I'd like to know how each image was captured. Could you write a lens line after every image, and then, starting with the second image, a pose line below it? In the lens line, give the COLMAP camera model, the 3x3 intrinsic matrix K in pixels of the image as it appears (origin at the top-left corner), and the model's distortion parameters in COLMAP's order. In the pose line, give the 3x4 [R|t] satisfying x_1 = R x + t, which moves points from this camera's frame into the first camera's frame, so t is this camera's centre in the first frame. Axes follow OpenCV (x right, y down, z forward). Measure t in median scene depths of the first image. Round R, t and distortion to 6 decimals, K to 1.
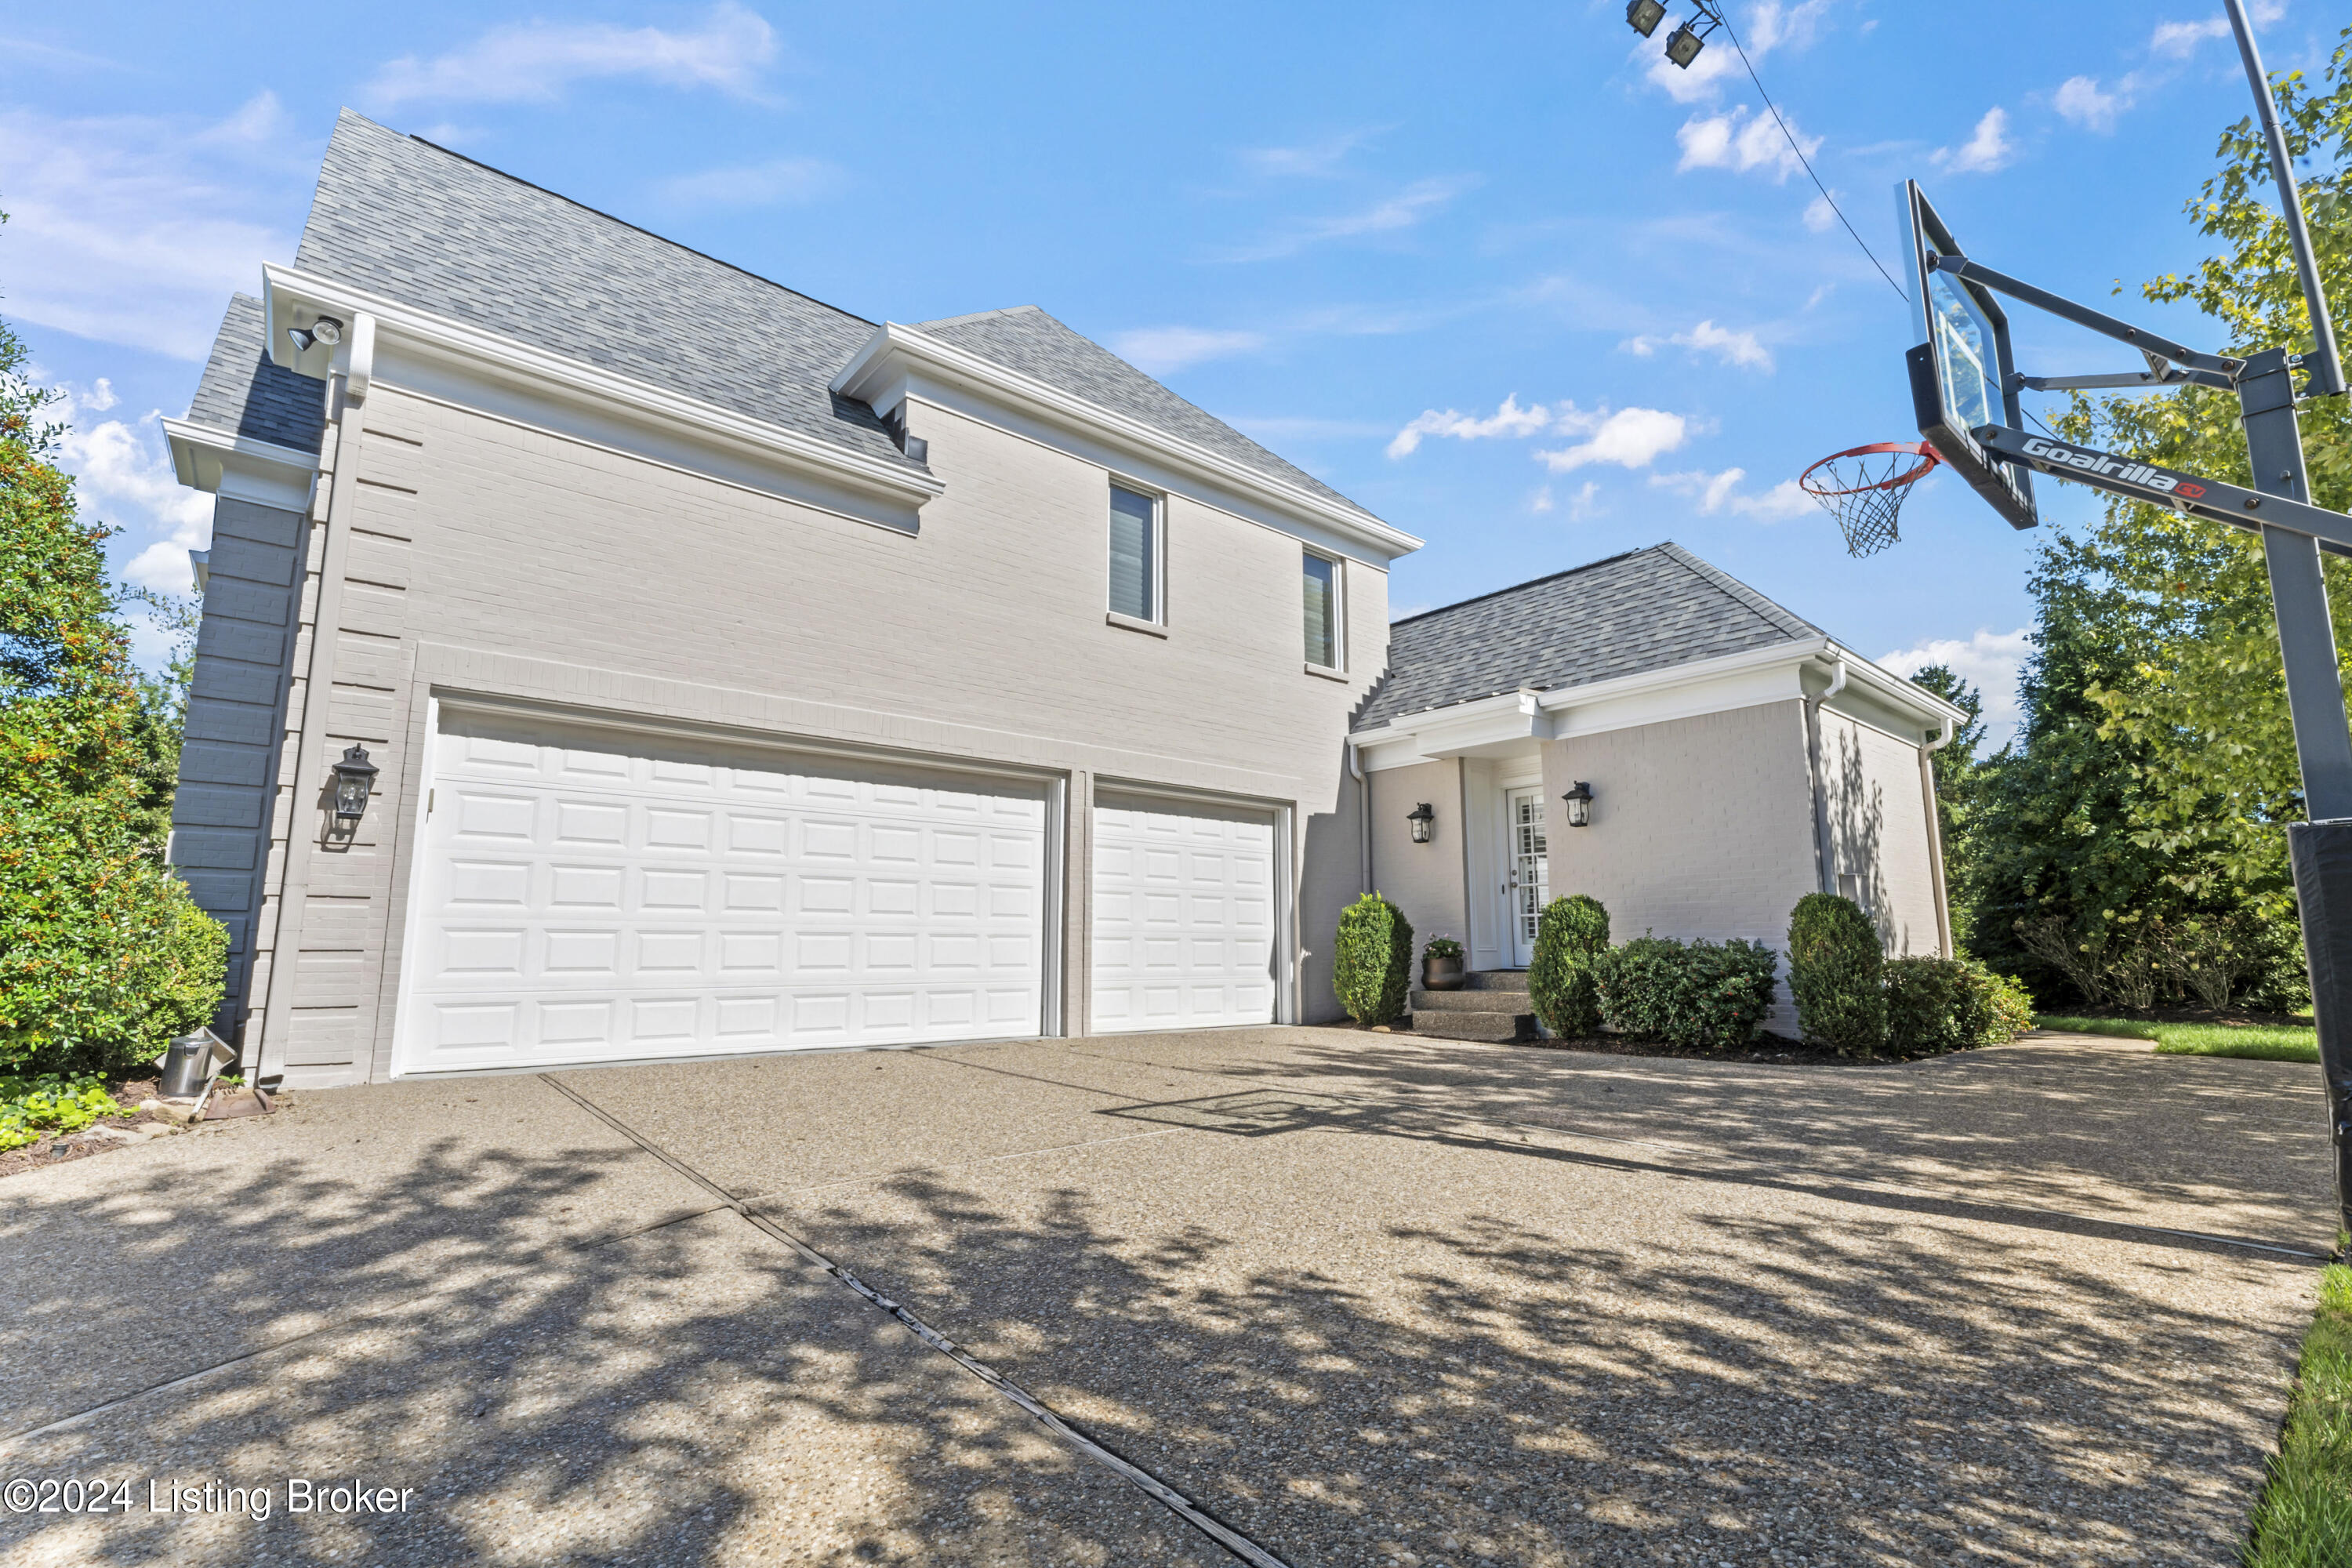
lens RADIAL K [[1070.7, 0, 1176.0], [0, 1070.7, 784.0], [0, 0, 1]] dist [-0.001983, -0.000162]
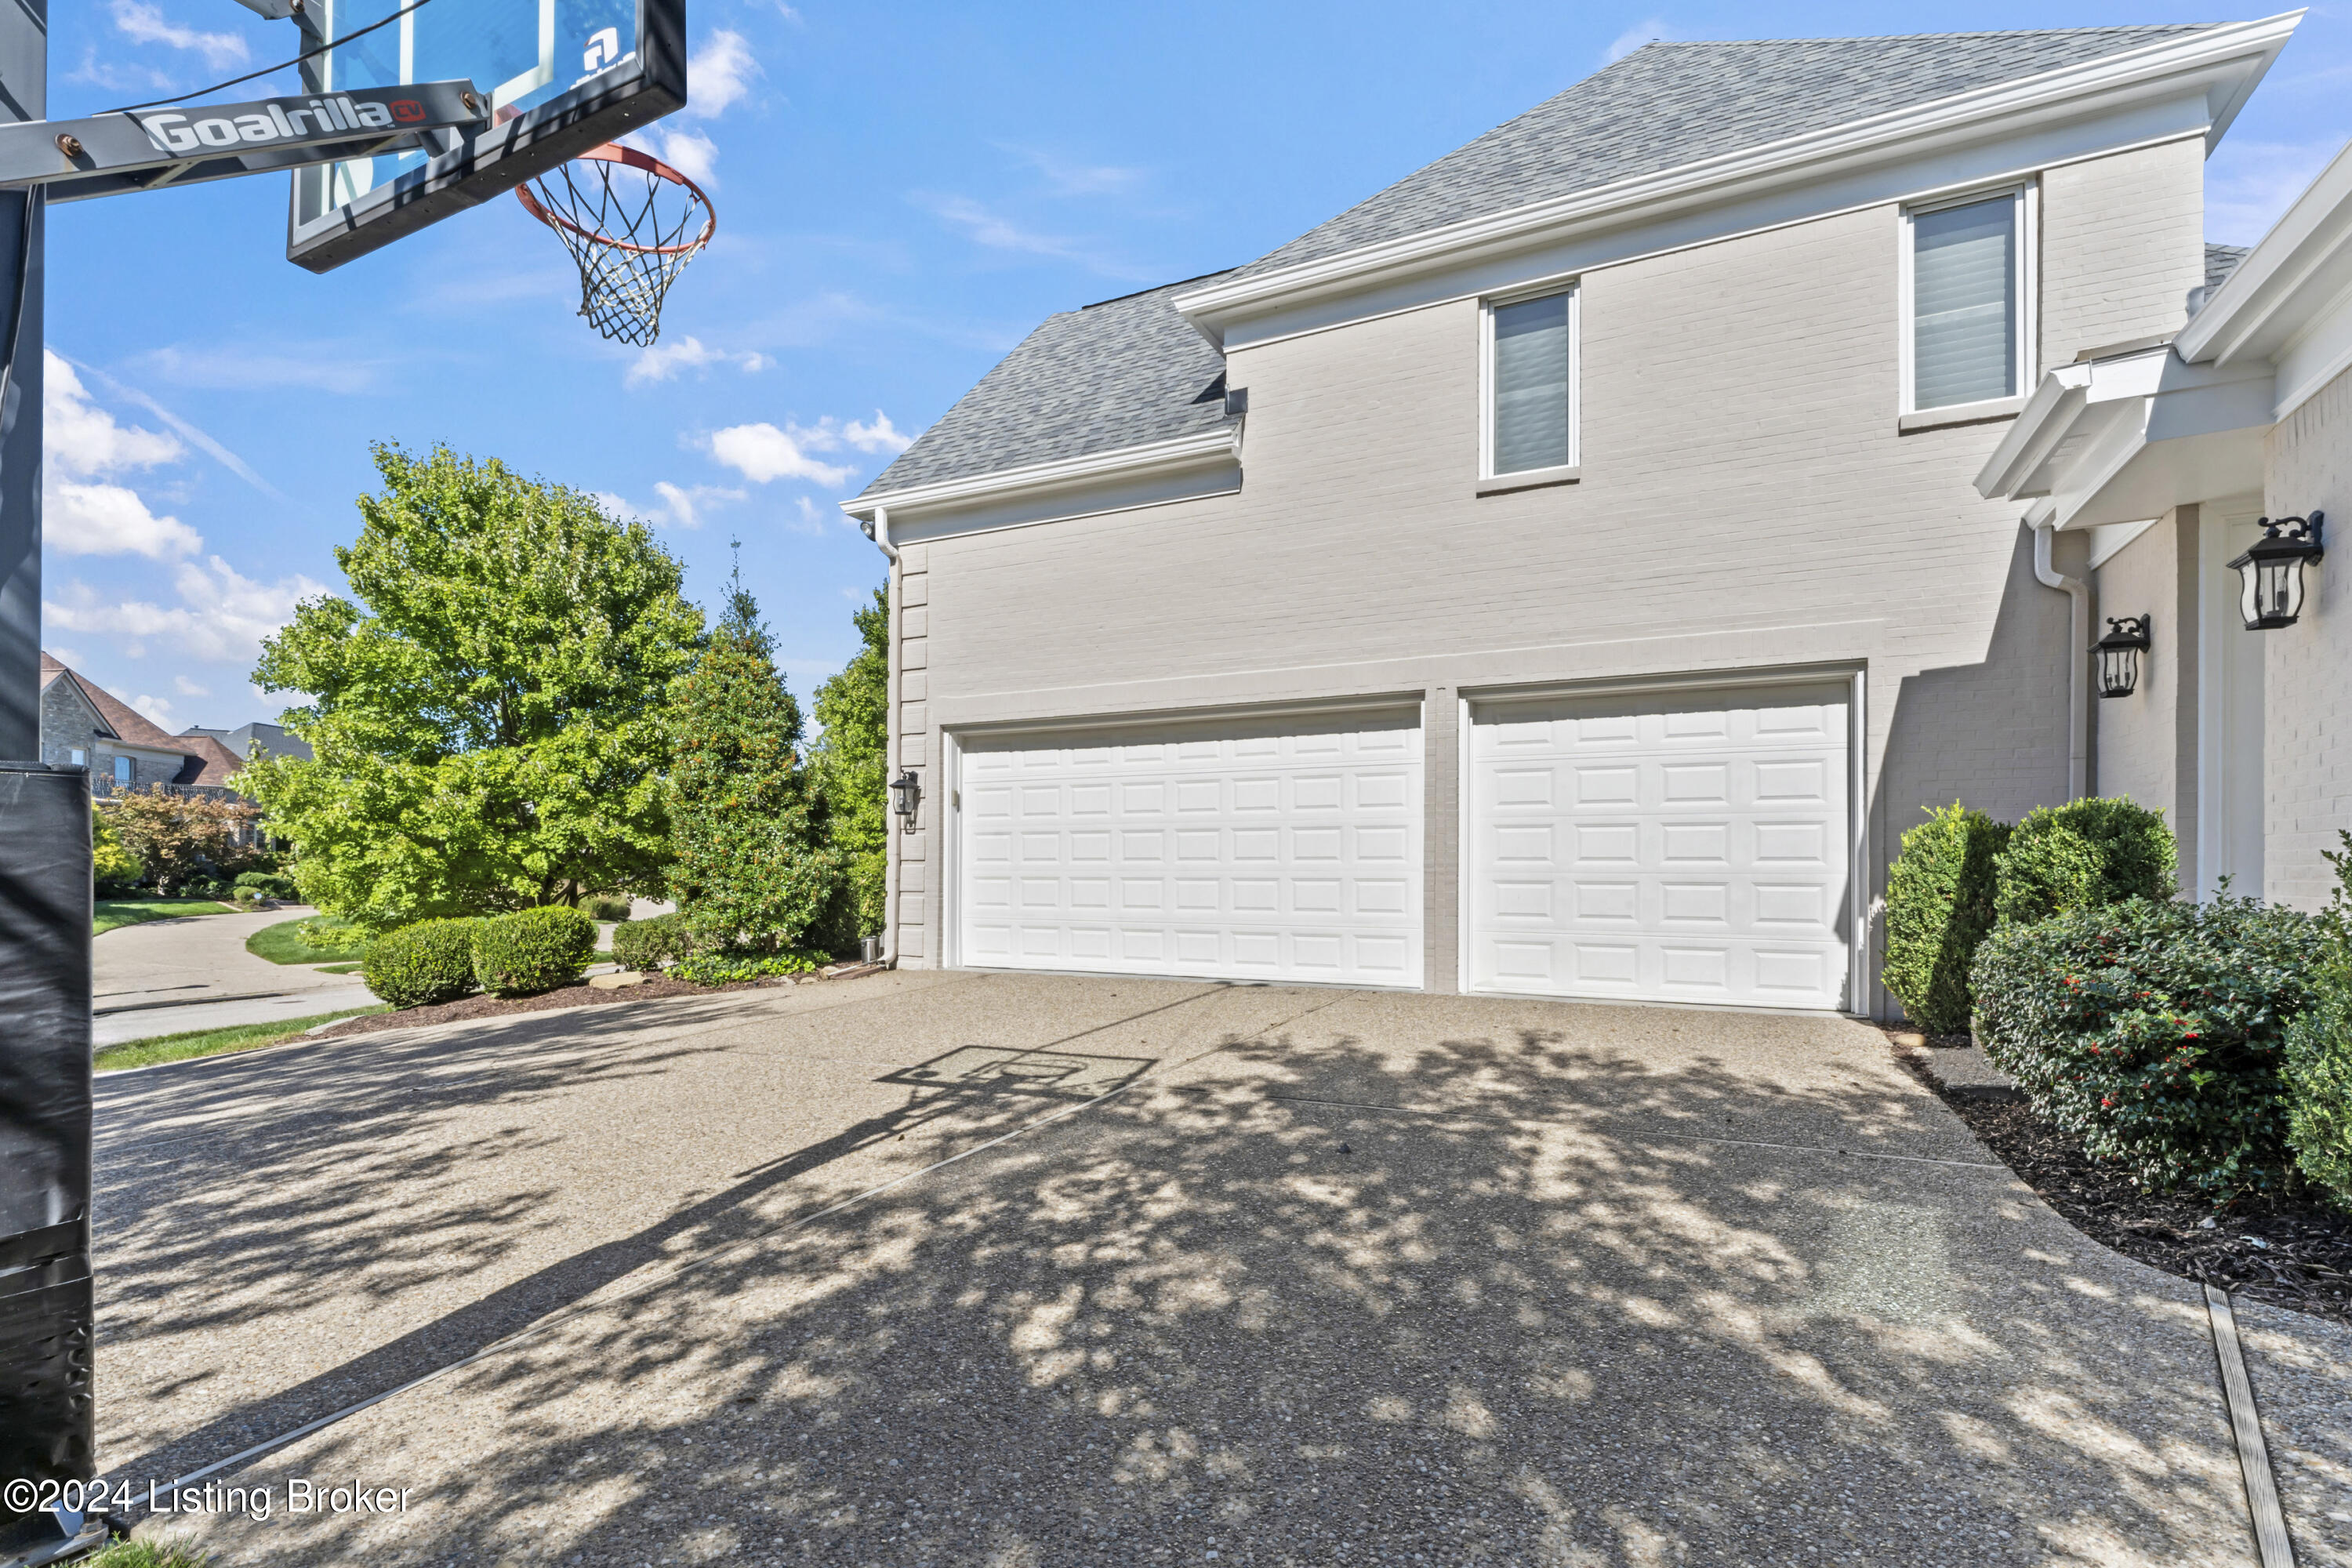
lens RADIAL K [[1090.7, 0, 1175.7], [0, 1090.7, 863.7], [0, 0, 1]] dist [-0.004020, -0.000411]
pose [[0.389325, -0.004743, -0.921088, 0.588825], [0.143420, 0.988103, 0.055533, 0.044724], [0.909867, -0.153723, 0.385373, 0.424691]]
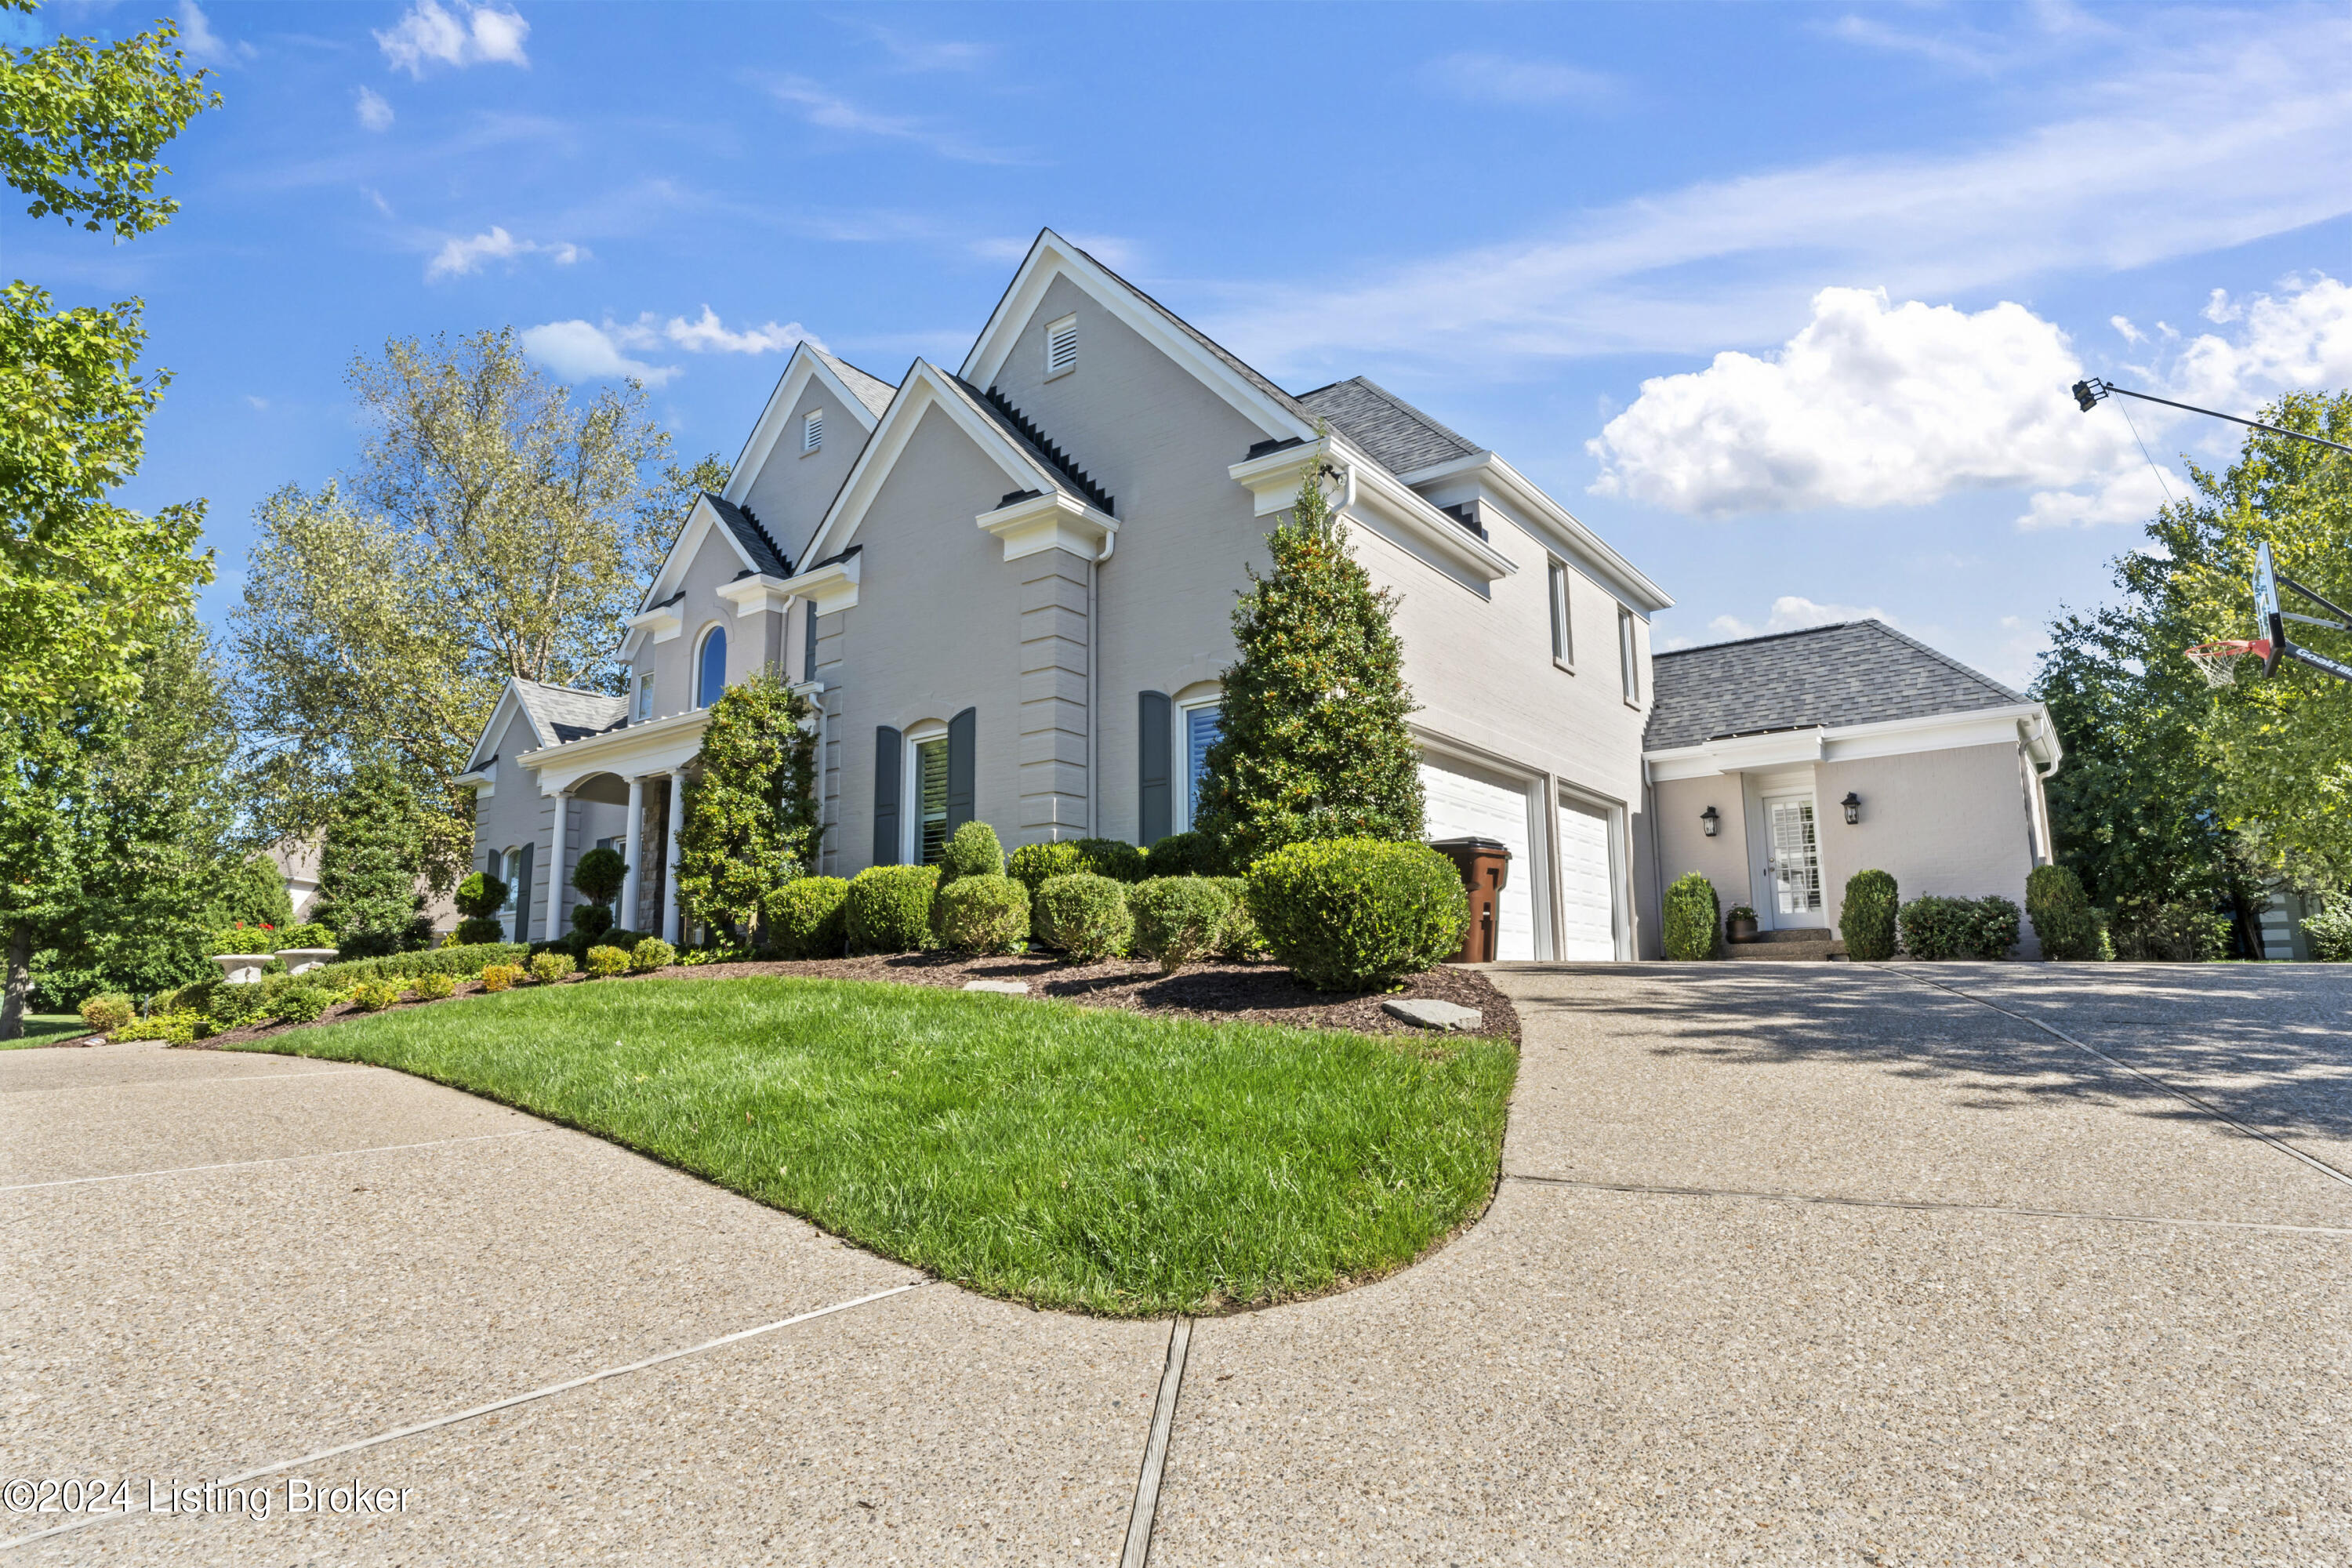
lens RADIAL K [[1331.5, 0, 1174.0], [0, 1331.5, 810.7], [0, 0, 1]] dist [0.002569, 0.000440]
pose [[0.975436, 0.024367, 0.218933, -0.879038], [-0.027109, 0.999587, 0.009526, 0.028695], [-0.218610, -0.015227, 0.975693, -0.522207]]
